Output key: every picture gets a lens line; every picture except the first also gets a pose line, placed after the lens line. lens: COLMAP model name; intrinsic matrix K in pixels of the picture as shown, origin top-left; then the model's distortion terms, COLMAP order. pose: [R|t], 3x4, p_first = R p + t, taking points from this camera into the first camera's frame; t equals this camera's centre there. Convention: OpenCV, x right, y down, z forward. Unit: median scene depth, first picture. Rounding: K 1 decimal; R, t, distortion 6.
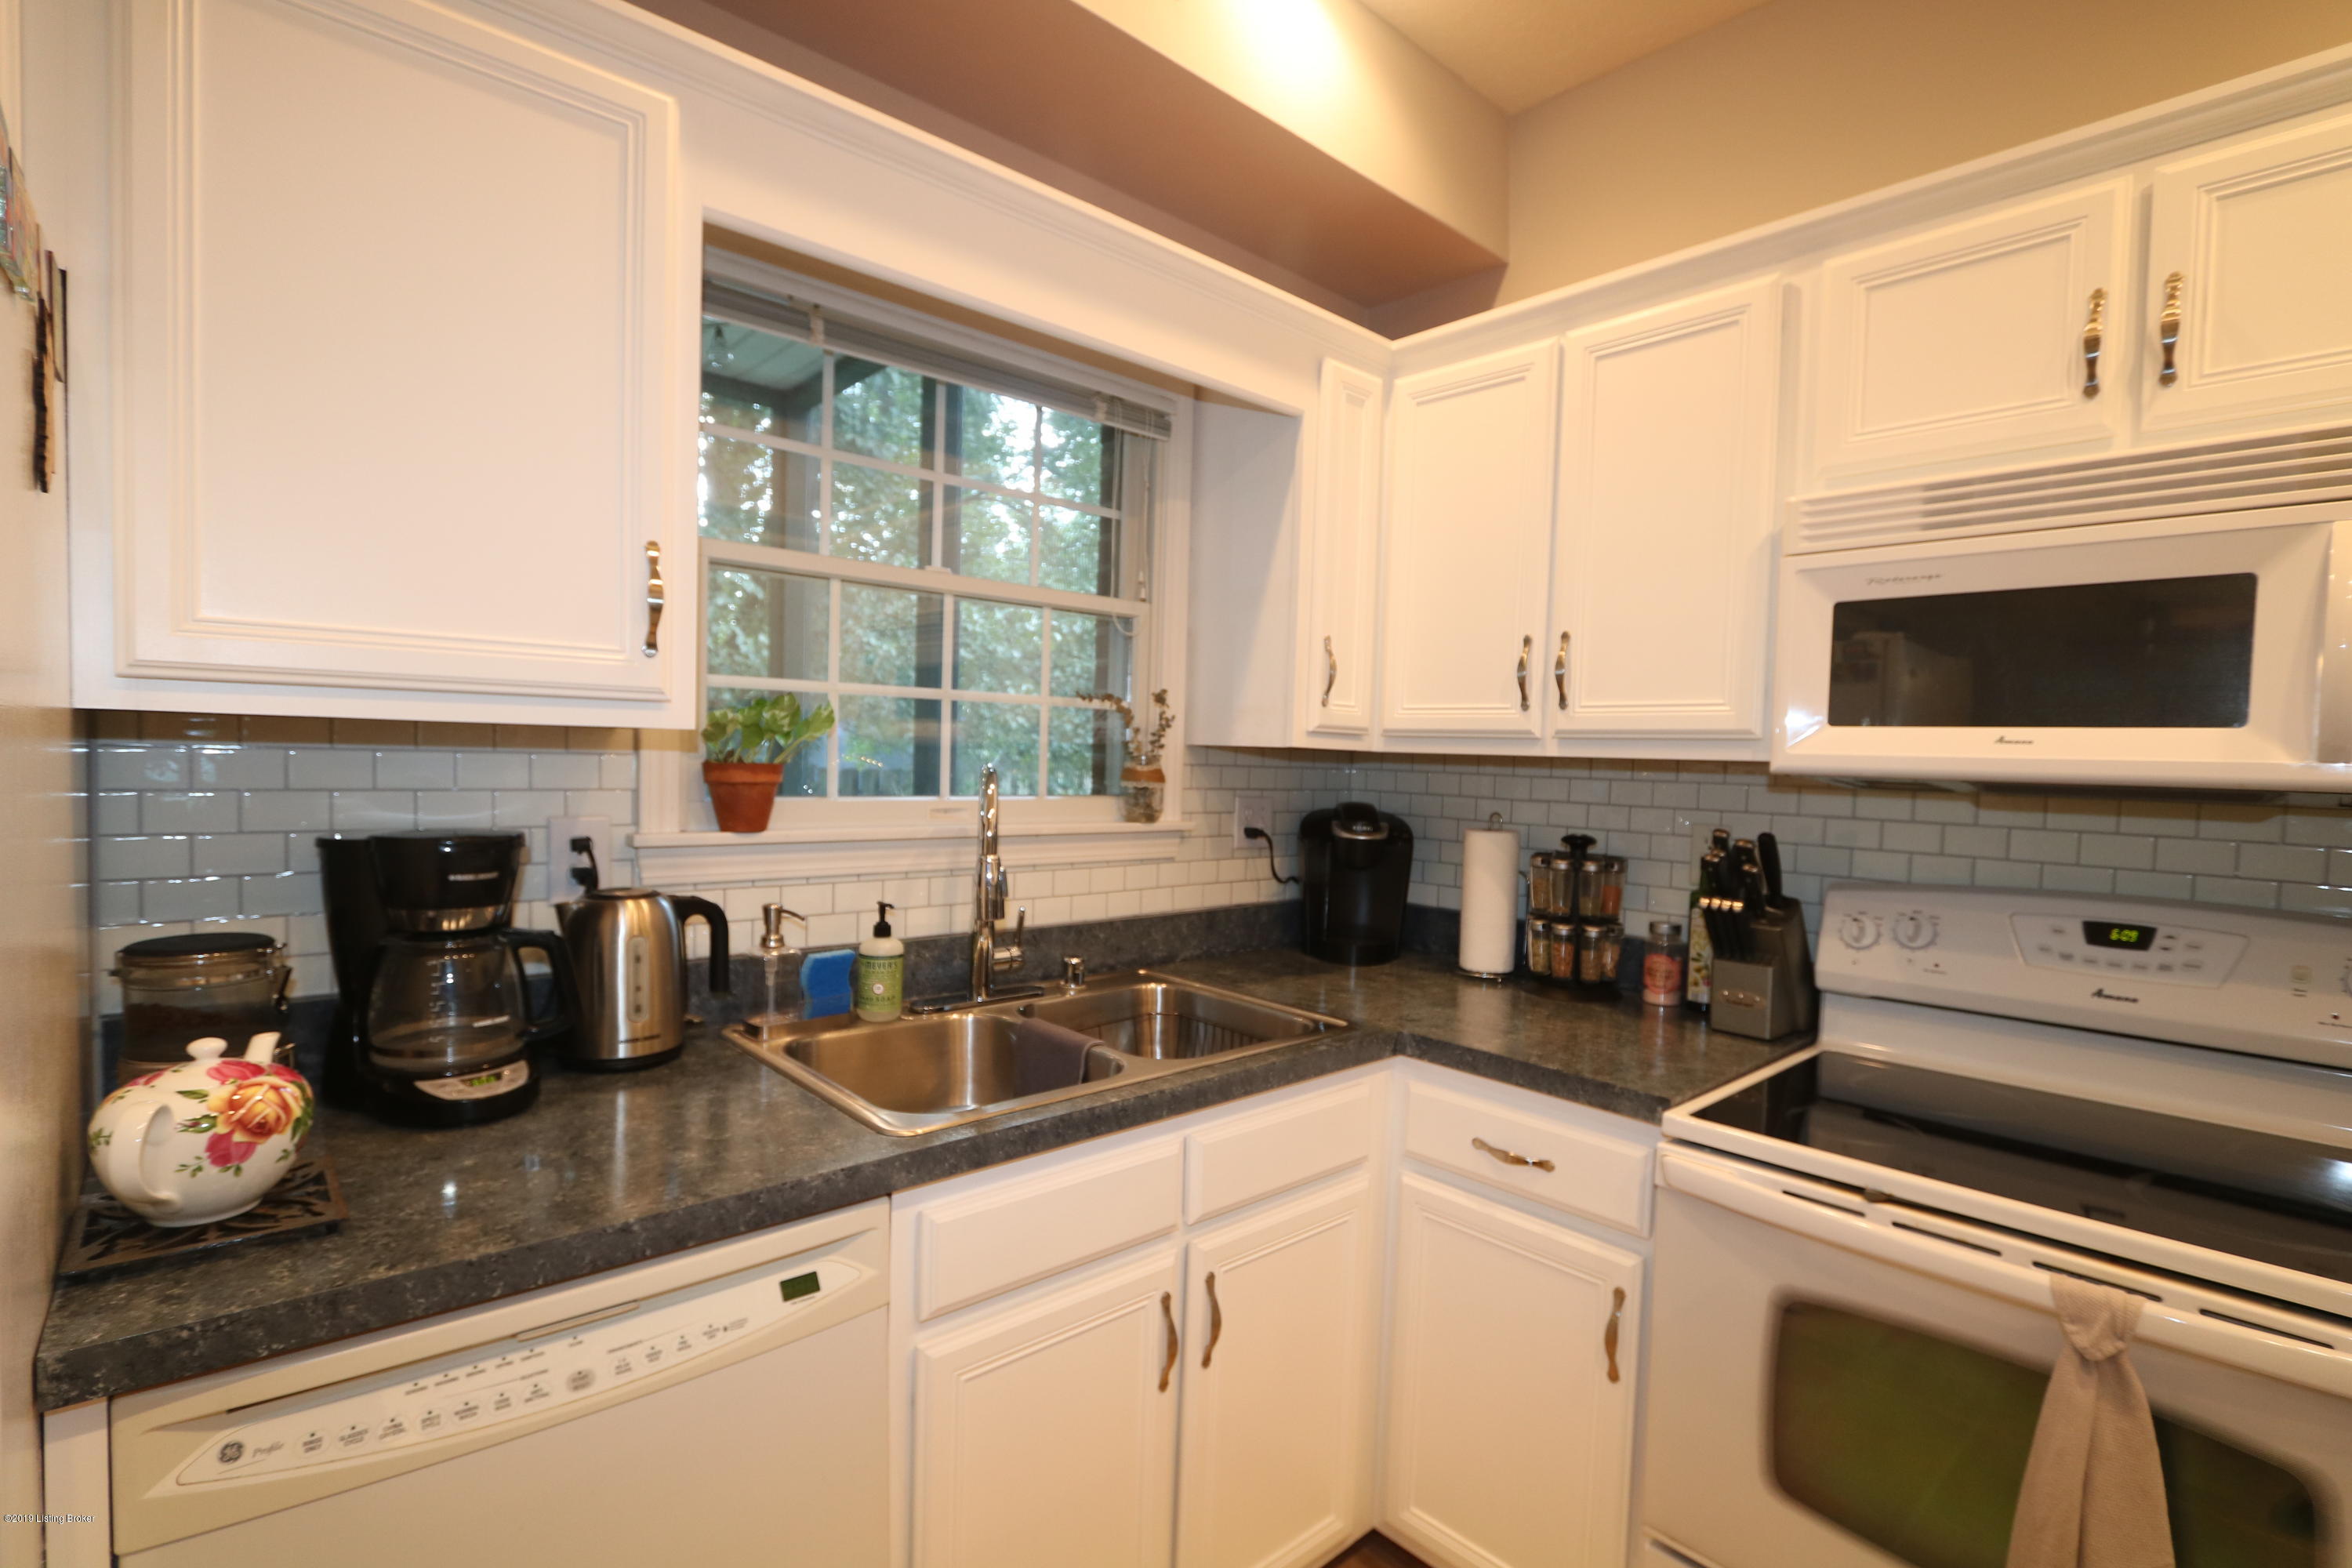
lens RADIAL K [[1099.4, 0, 1172.9], [0, 1099.4, 787.1], [0, 0, 1]] dist [-0.005424, 0.000849]
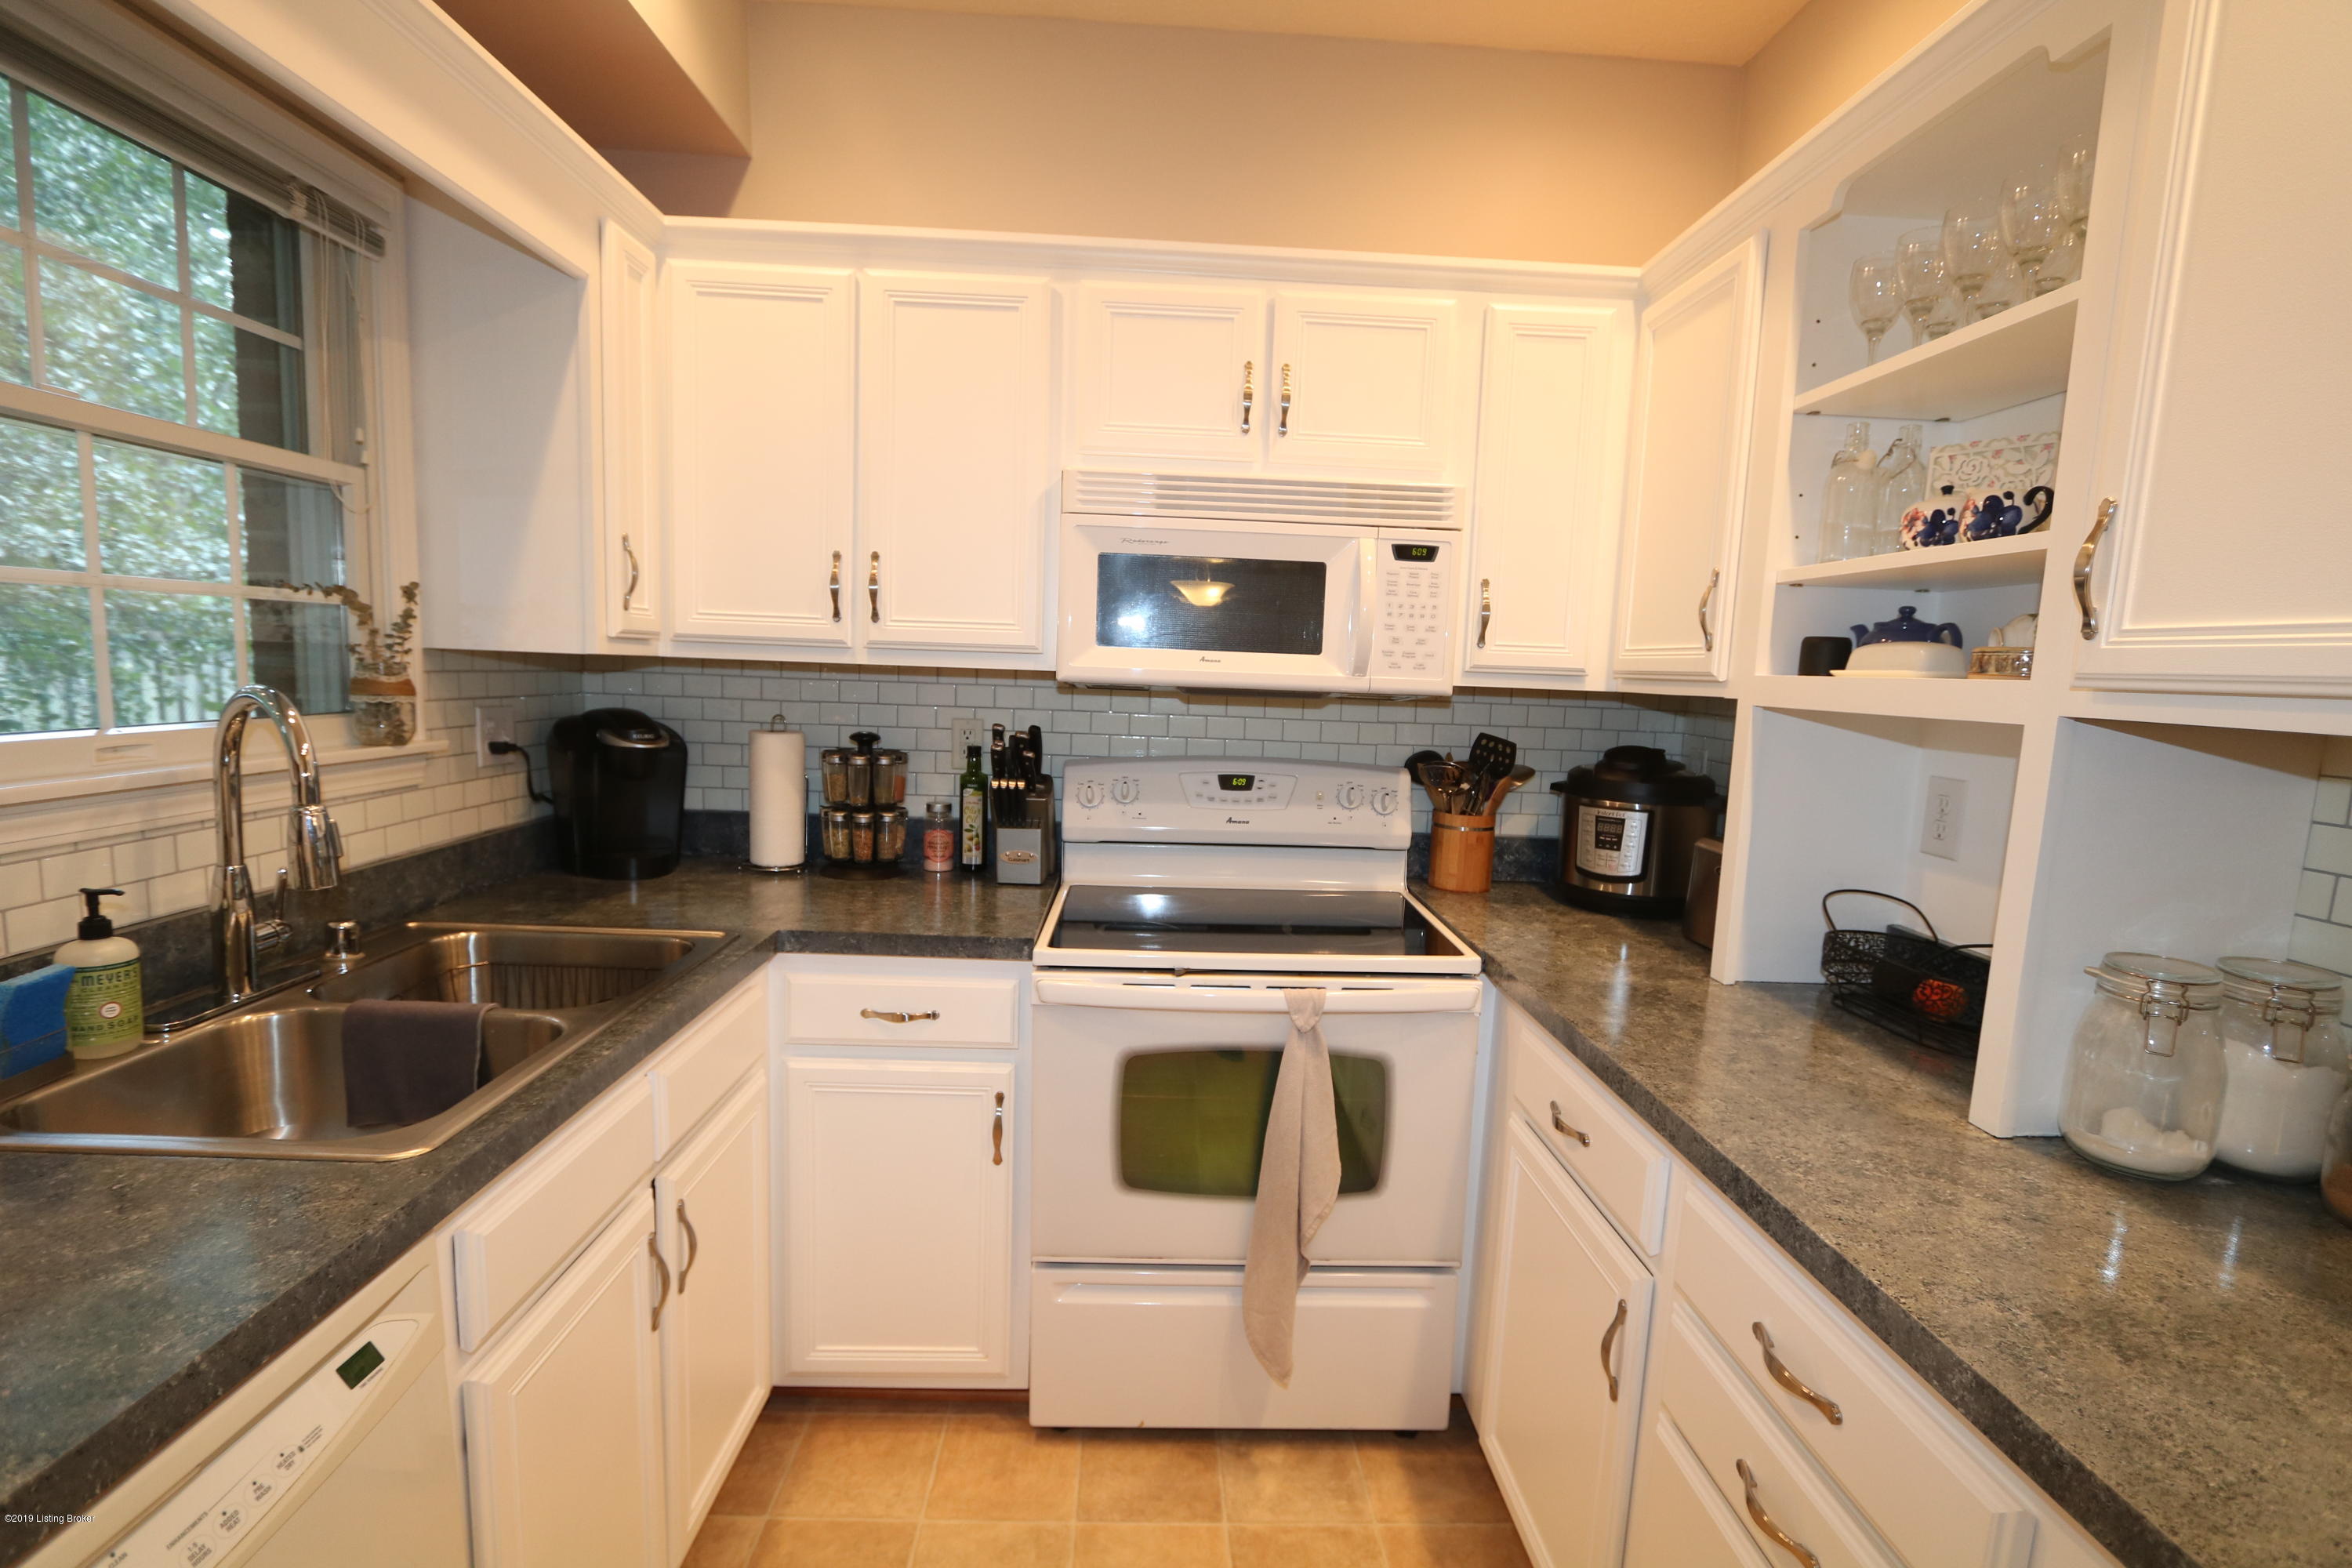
lens RADIAL K [[1099.4, 0, 1169.8], [0, 1099.4, 789.6], [0, 0, 1]] dist [-0.005424, 0.000849]
pose [[0.654372, -0.092559, 0.750486, -0.321635], [0.006628, 0.993144, 0.116707, -0.032328], [-0.756144, -0.071395, 0.650499, 0.039566]]
